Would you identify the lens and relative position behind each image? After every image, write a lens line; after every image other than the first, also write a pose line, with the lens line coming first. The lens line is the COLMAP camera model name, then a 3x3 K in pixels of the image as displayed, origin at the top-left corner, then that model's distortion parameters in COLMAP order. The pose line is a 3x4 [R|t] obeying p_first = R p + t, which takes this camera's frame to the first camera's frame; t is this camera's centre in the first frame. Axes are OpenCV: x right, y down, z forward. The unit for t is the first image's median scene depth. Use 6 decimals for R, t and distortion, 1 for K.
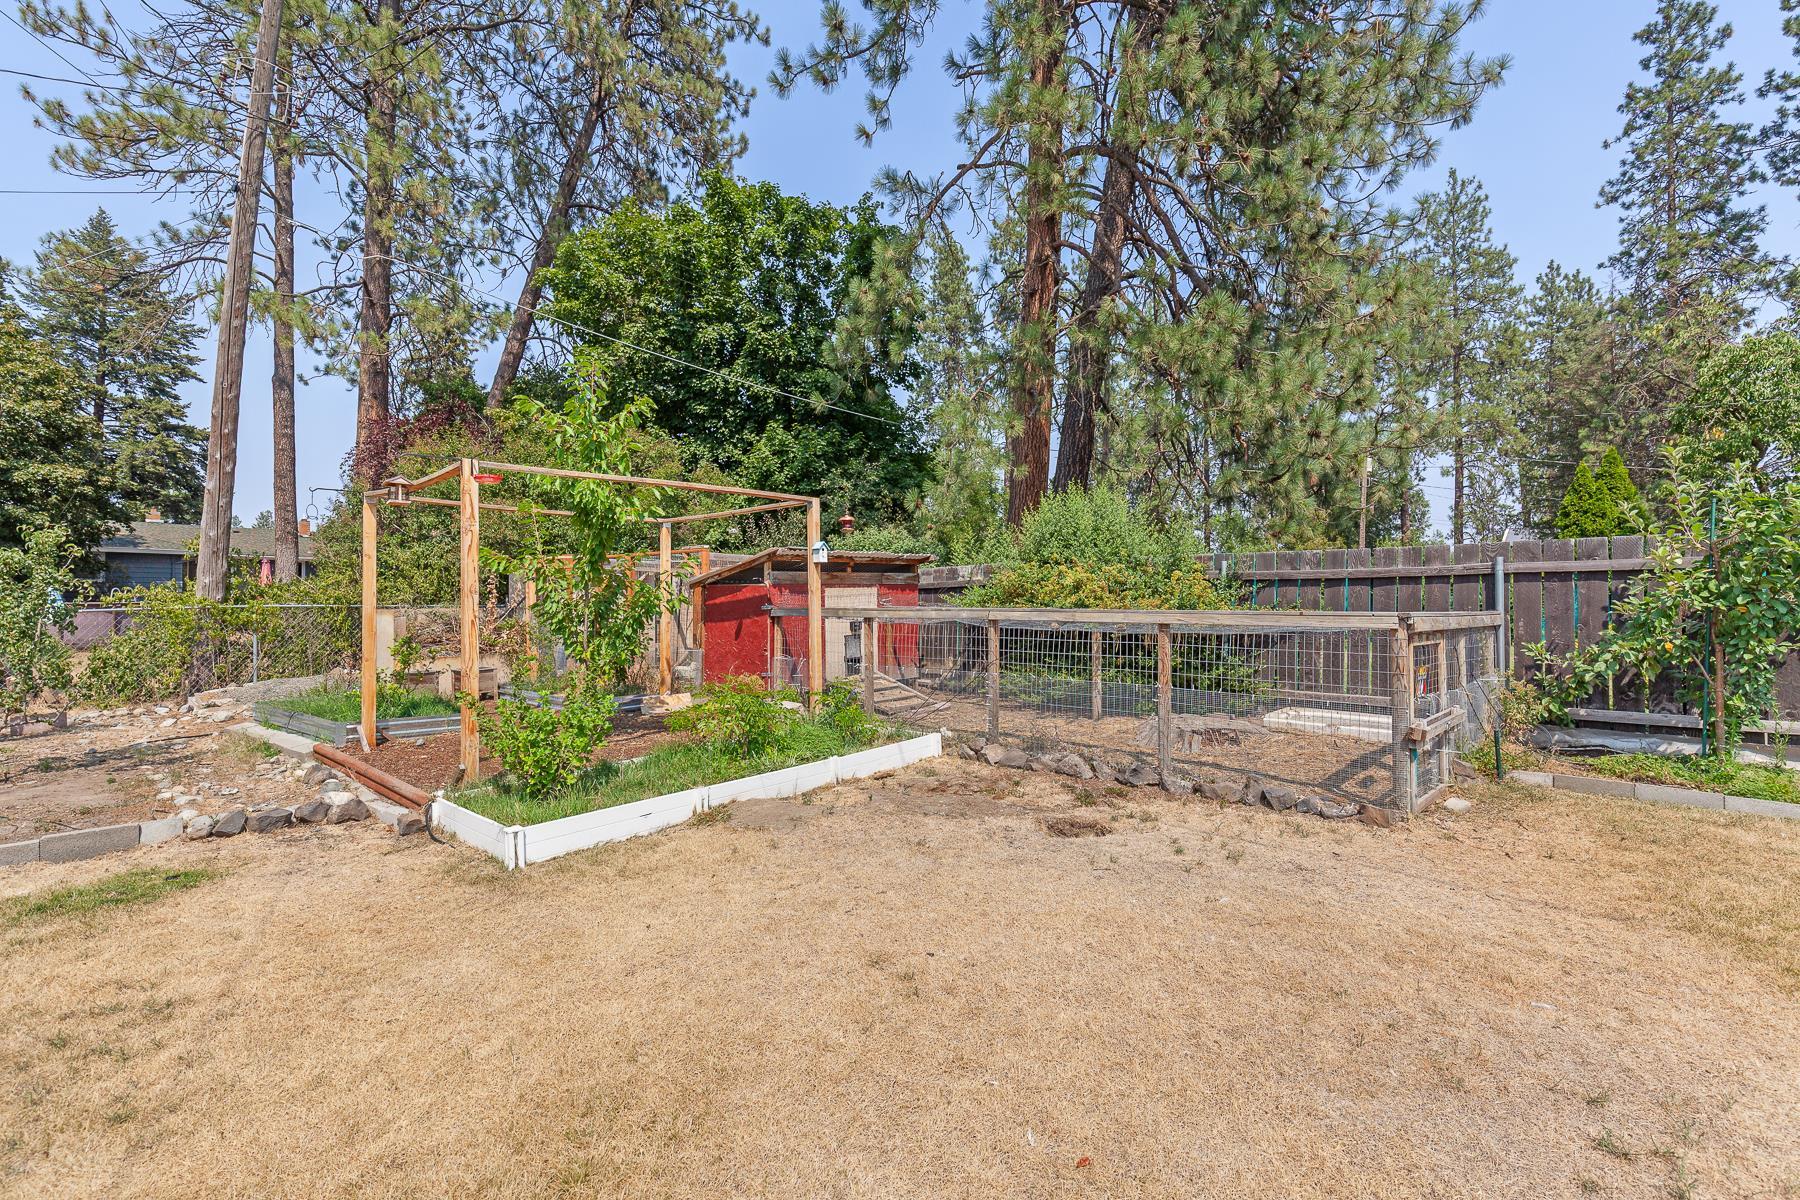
lens RADIAL K [[815.5, 0, 899.0], [0, 815.5, 597.6], [0, 0, 1]] dist [0.007849, -0.000794]
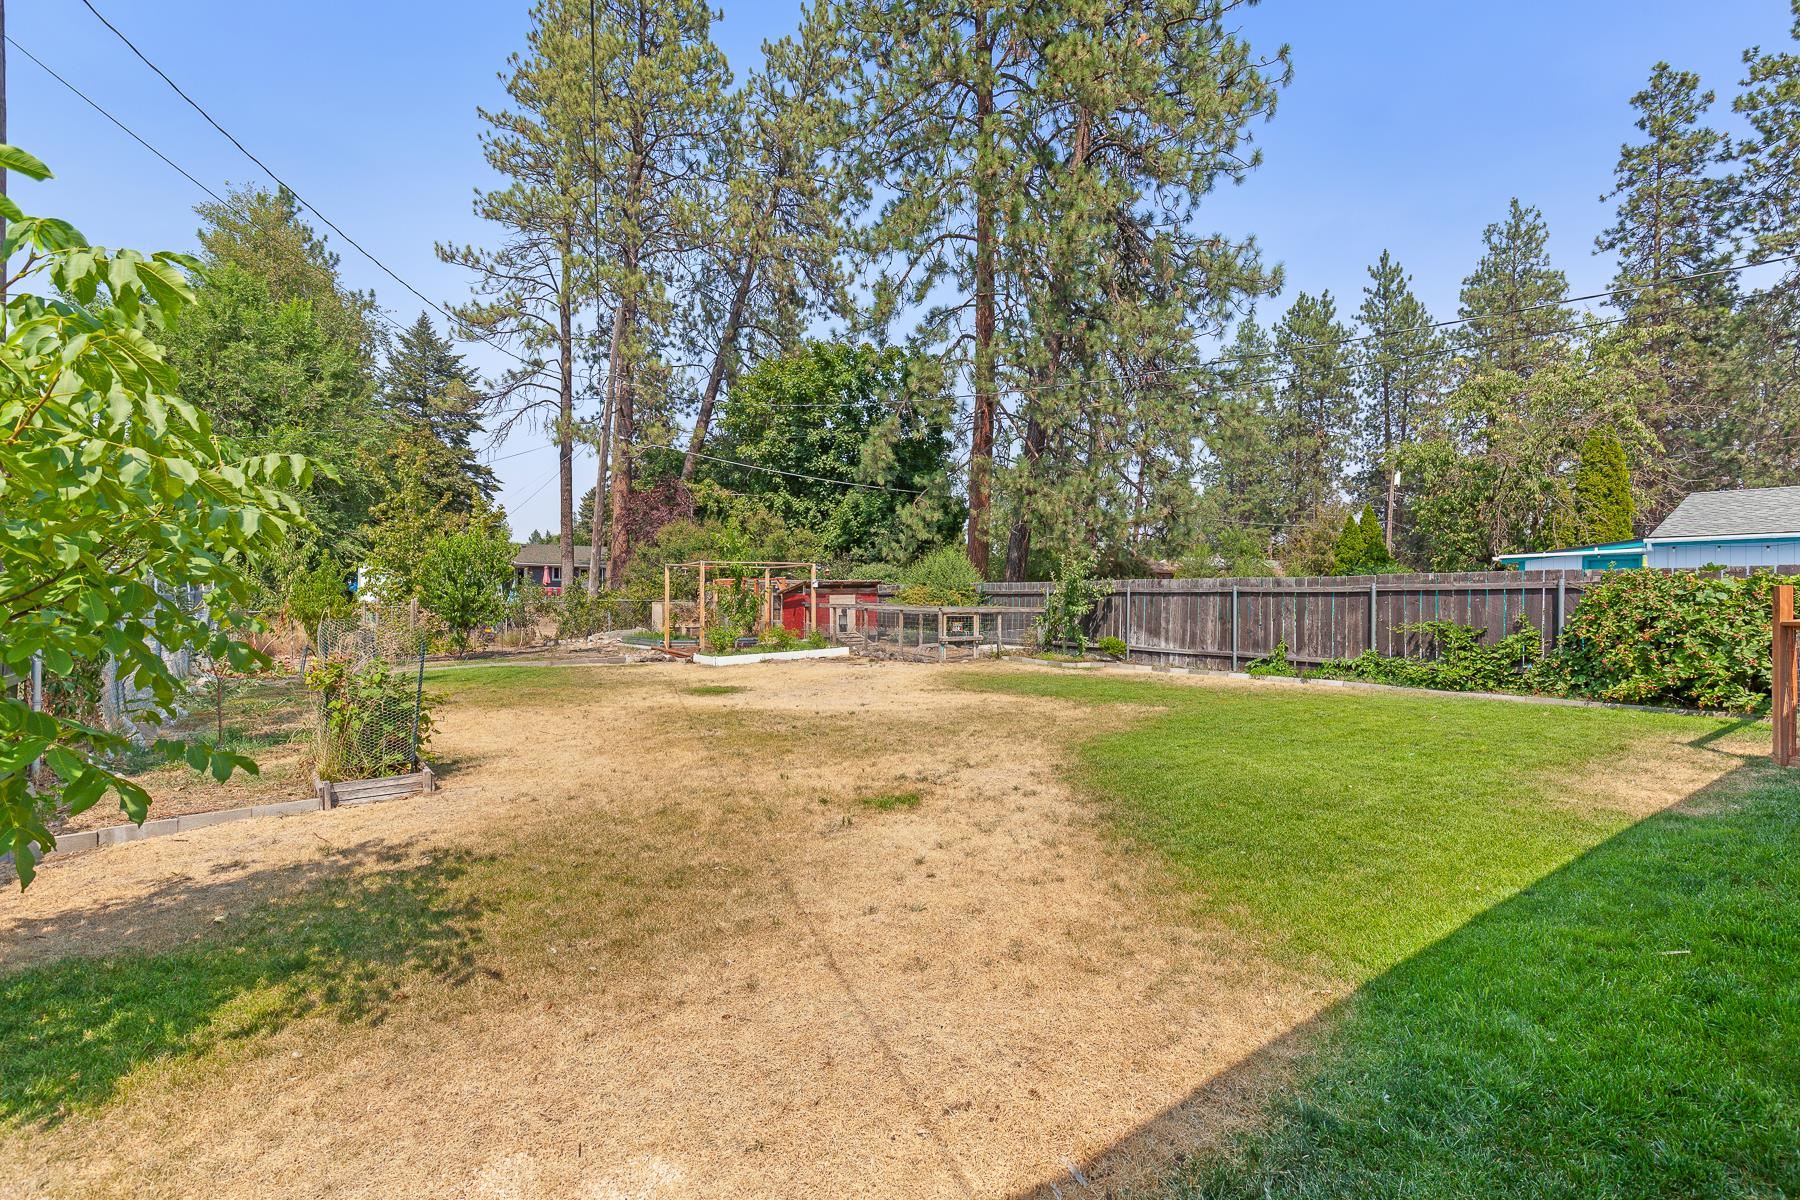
lens RADIAL K [[815.5, 0, 900.3], [0, 815.5, 600.0], [0, 0, 1]] dist [0.007849, -0.000794]
pose [[0.981838, 0.008632, -0.189523, 0.167430], [-0.006389, 0.999902, 0.012443, -0.008283], [0.189612, -0.011007, 0.981797, -0.389827]]
